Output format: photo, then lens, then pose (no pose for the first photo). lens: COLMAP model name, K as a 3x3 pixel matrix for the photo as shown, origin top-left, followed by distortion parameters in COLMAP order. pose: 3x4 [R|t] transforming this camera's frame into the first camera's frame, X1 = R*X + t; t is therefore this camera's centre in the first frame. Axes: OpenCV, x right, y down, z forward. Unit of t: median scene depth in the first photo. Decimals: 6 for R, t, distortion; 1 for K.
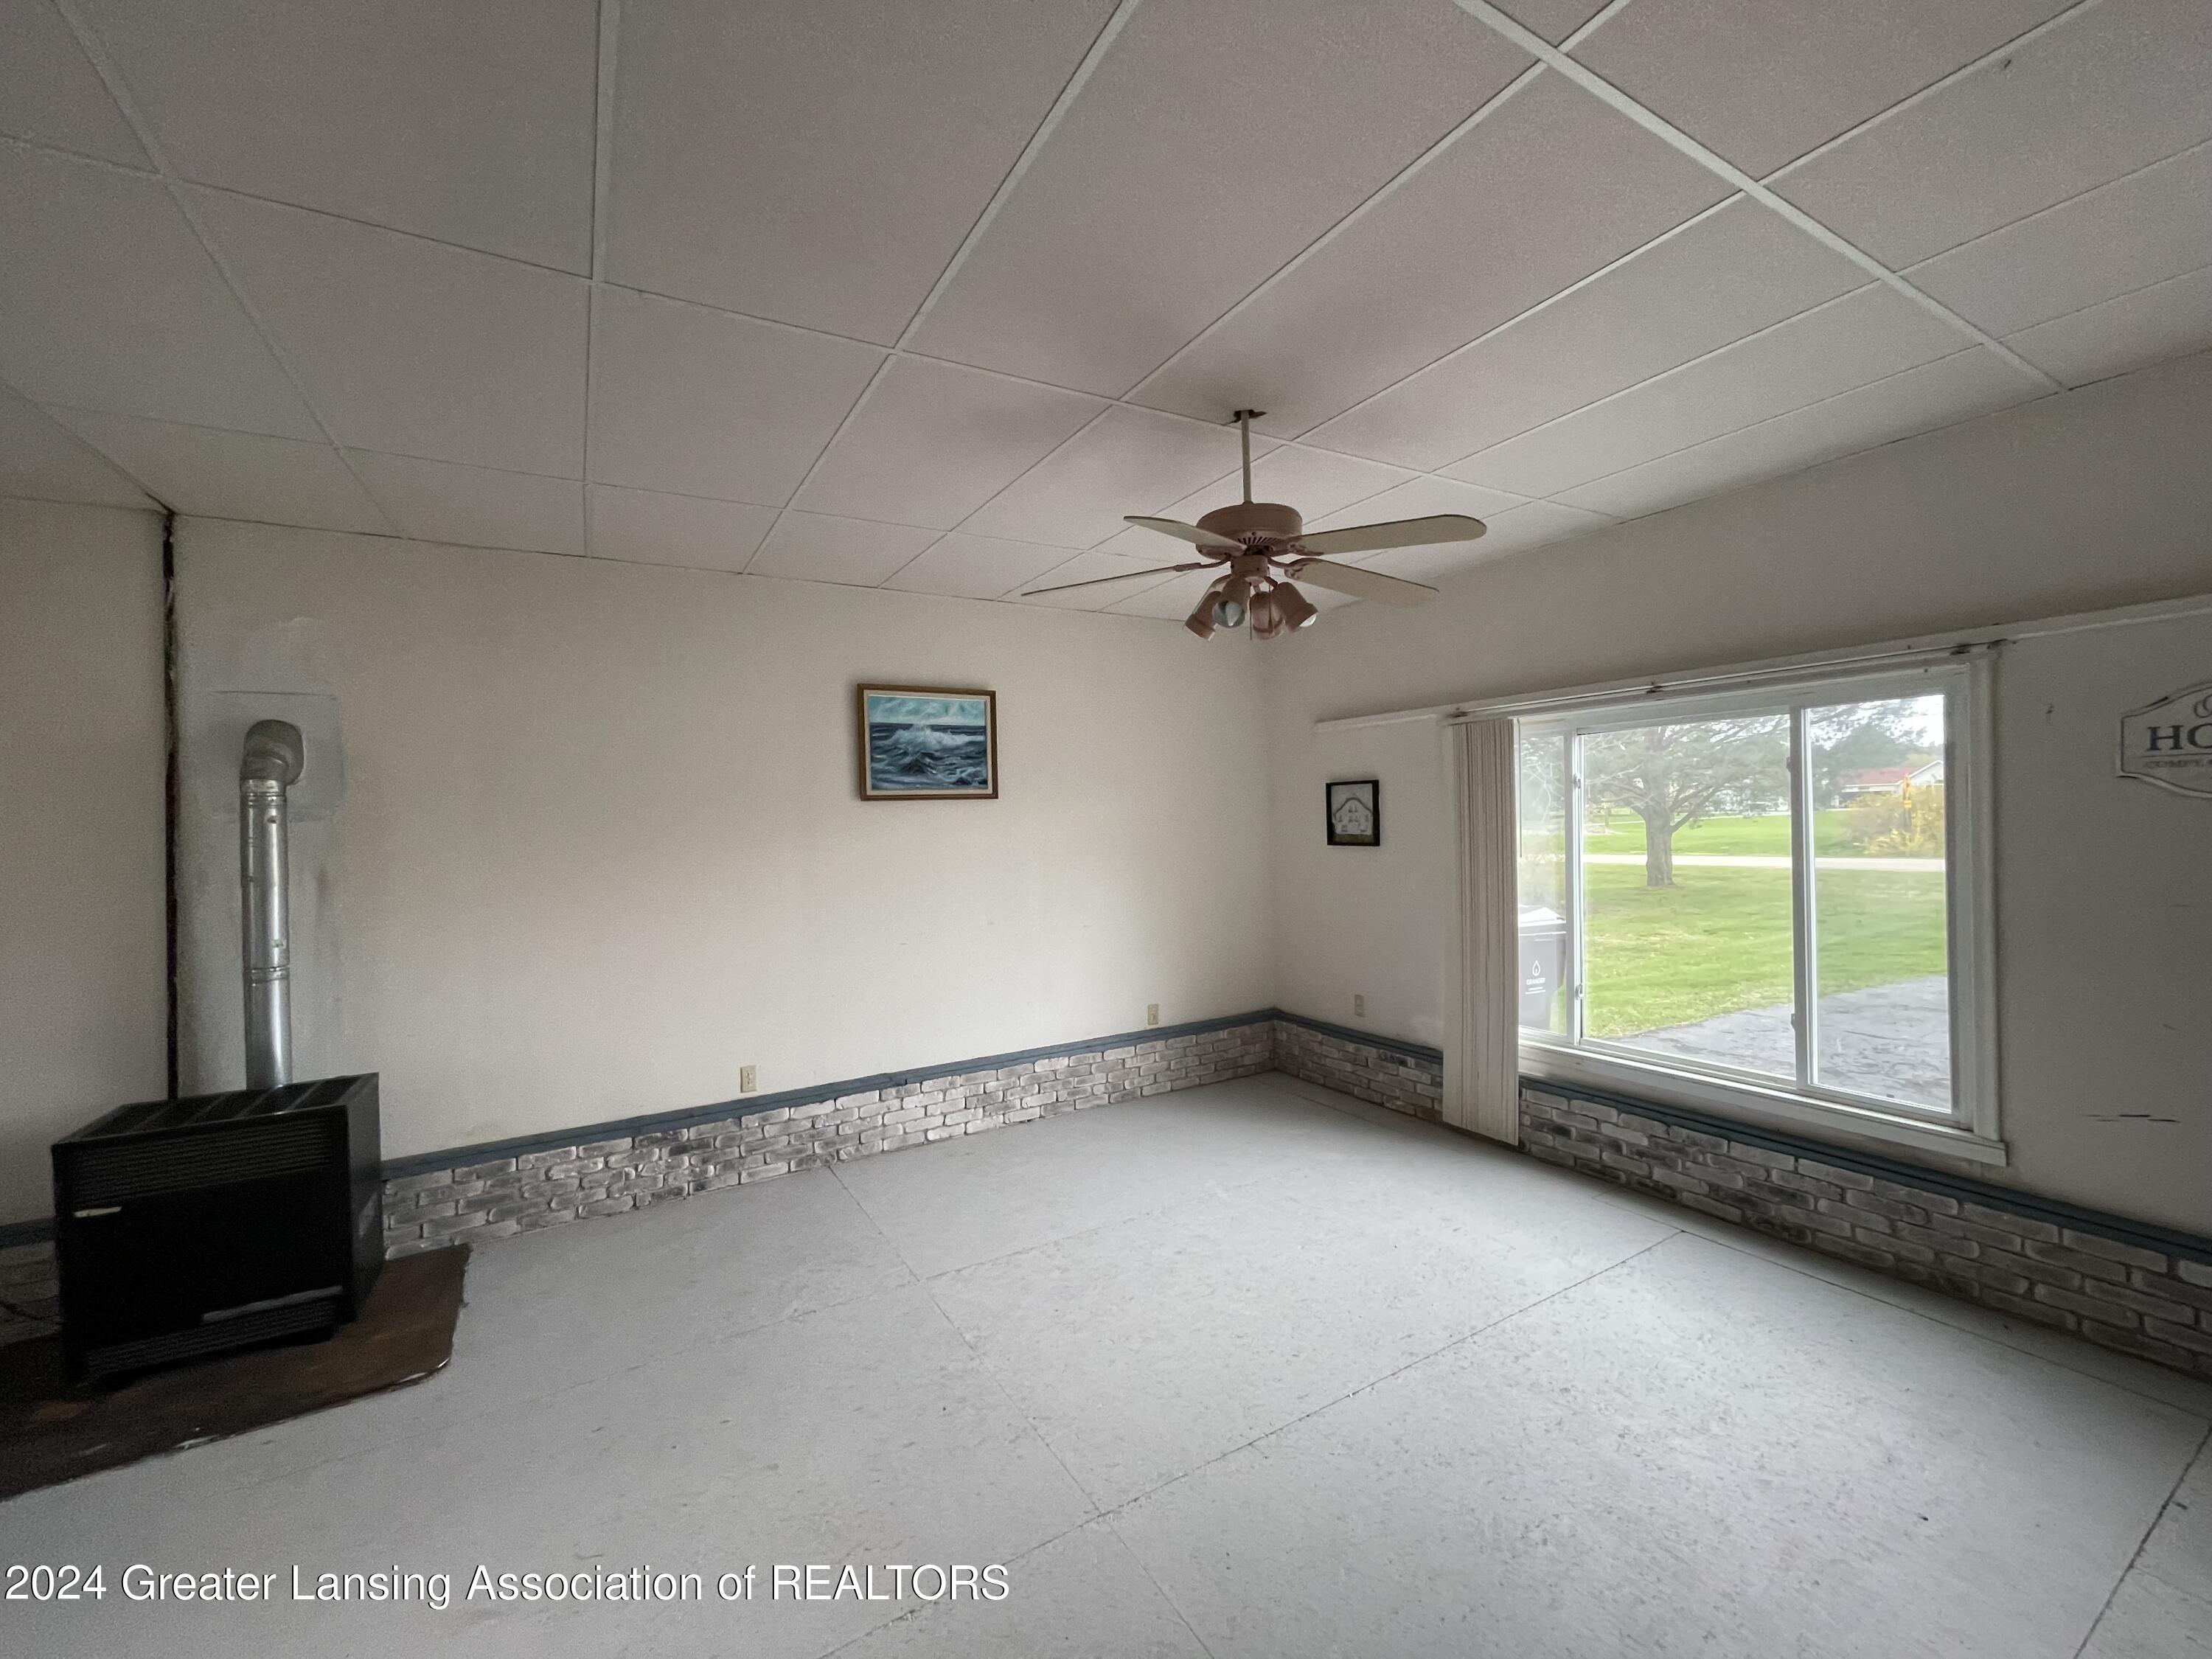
lens RADIAL K [[876.3, 0, 1094.4], [0, 876.3, 826.0], [0, 0, 1]] dist [-0.011396, 0.000321]
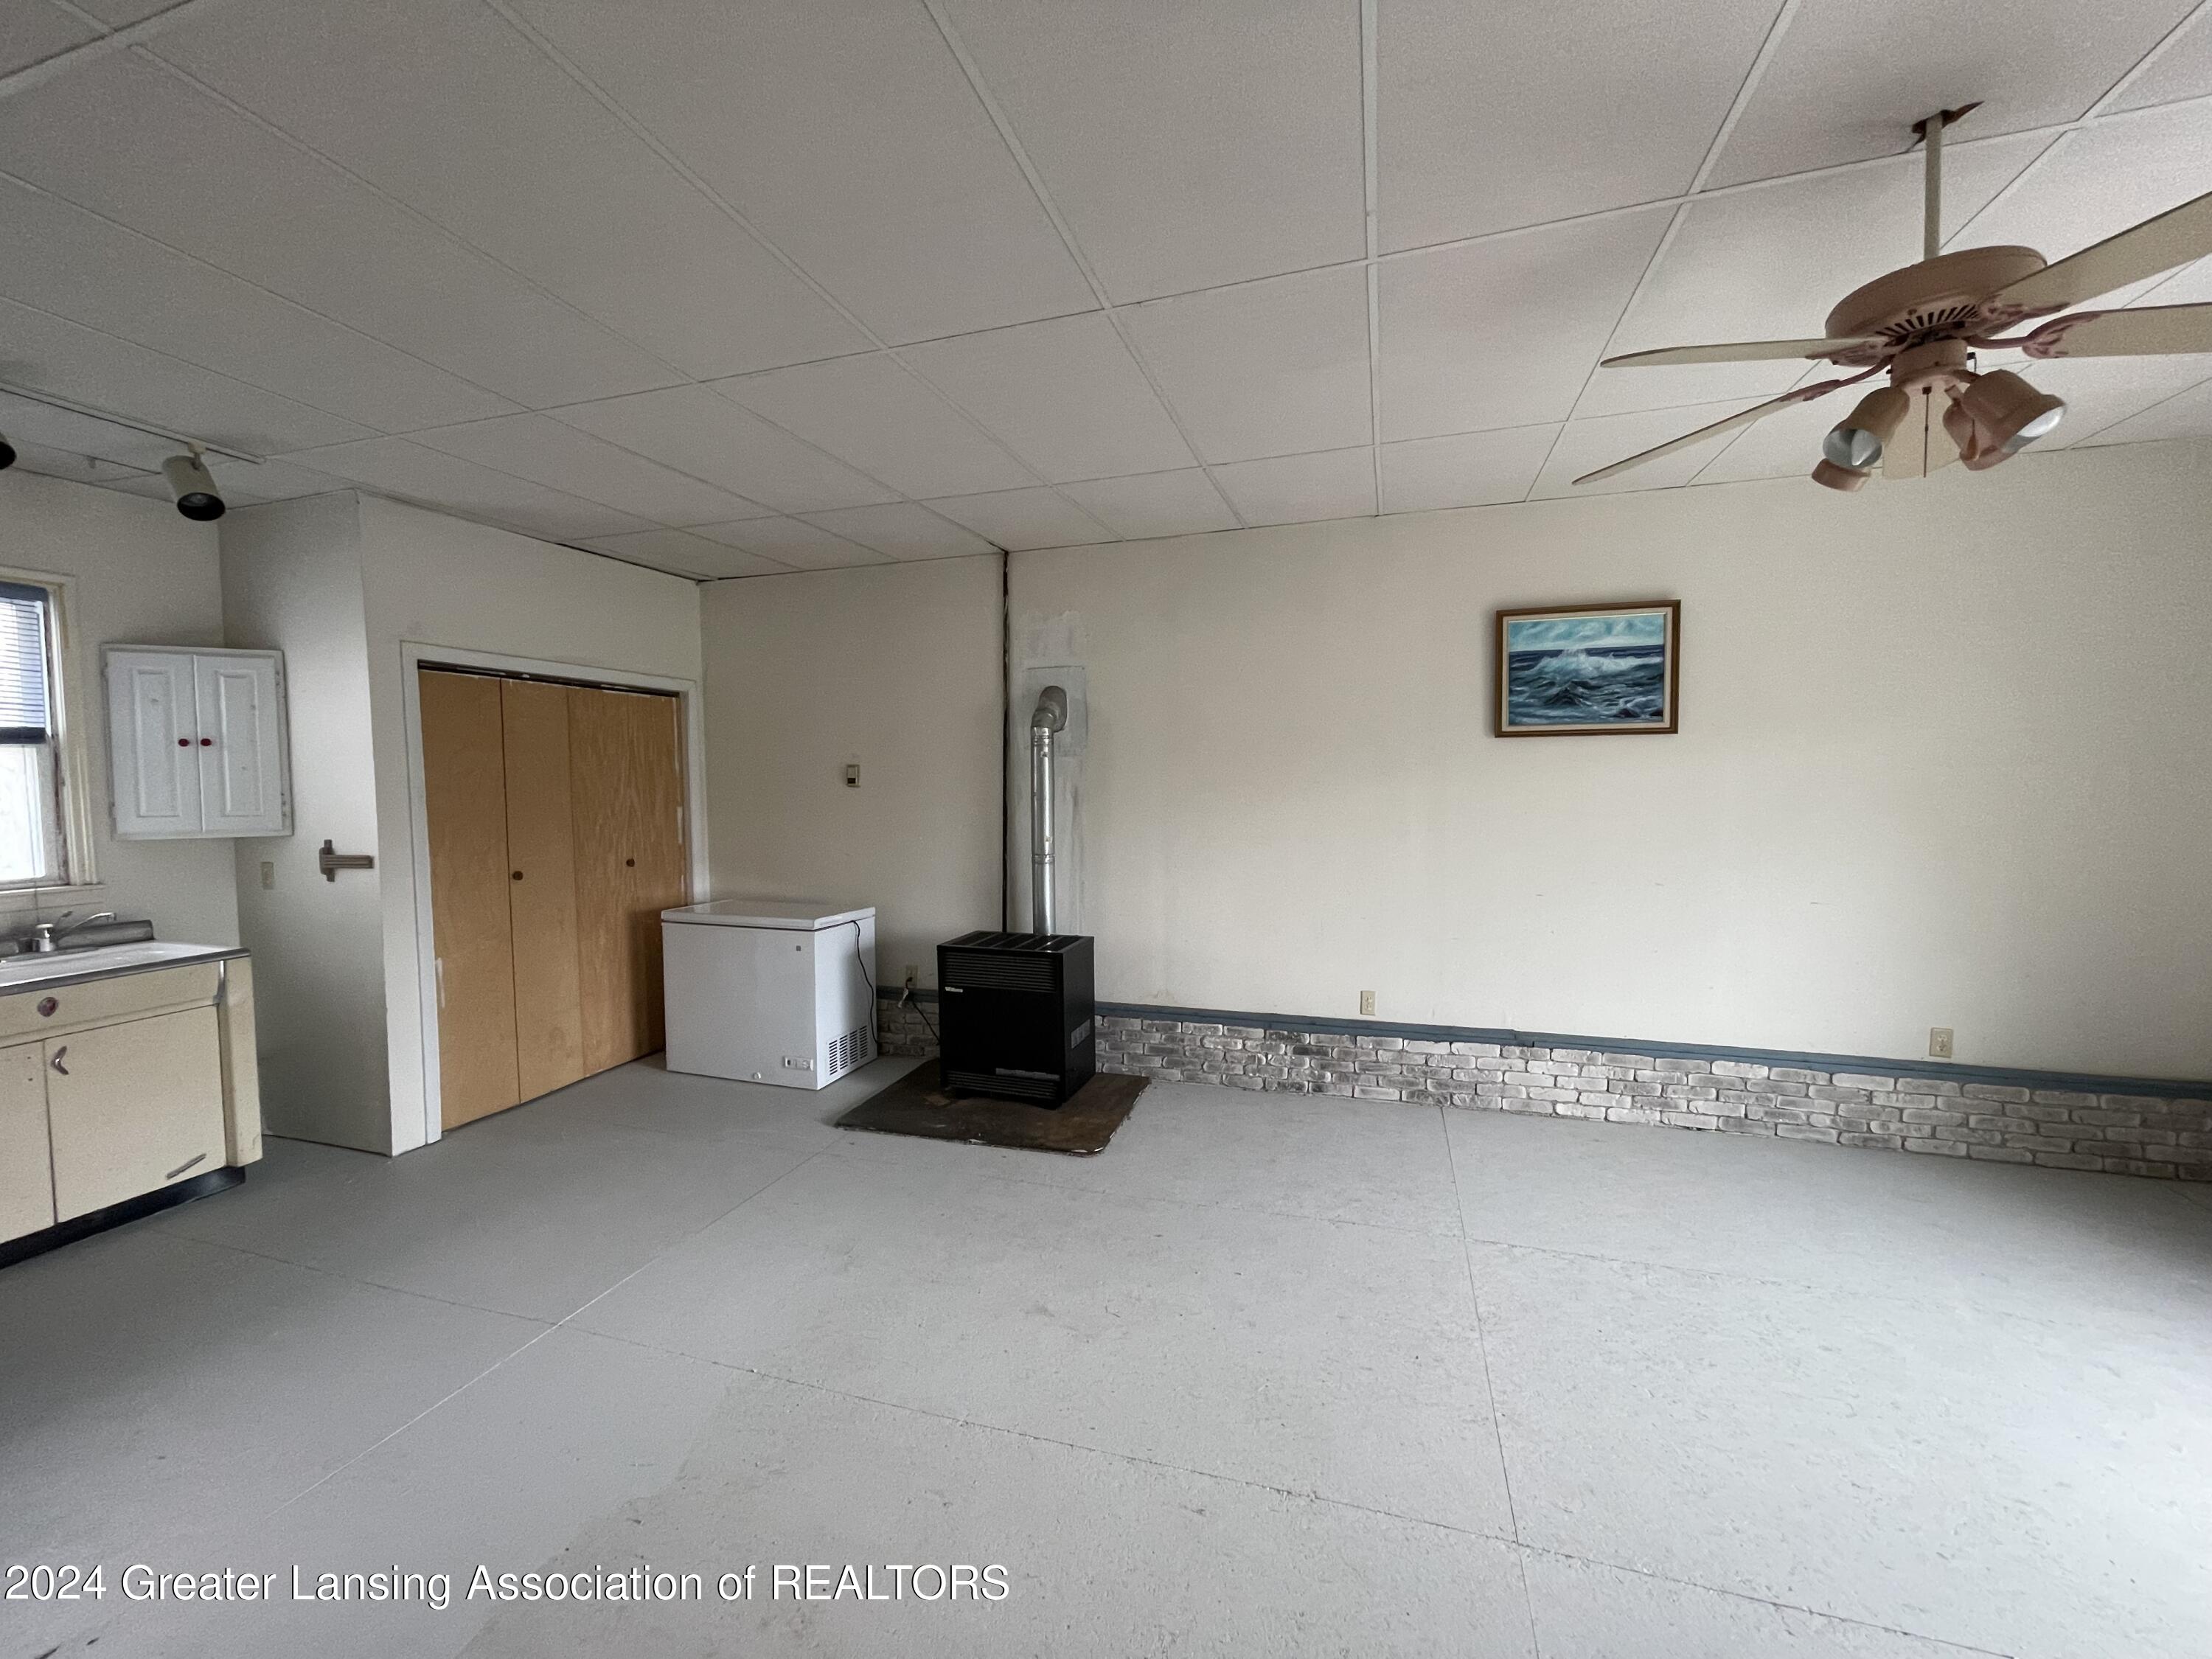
lens RADIAL K [[876.3, 0, 1094.4], [0, 876.3, 826.0], [0, 0, 1]] dist [-0.011396, 0.000321]
pose [[0.663022, 0.061766, -0.746047, 0.159644], [-0.013349, 0.997407, 0.070712, 0.005499], [0.748481, -0.036924, 0.662128, 0.059445]]
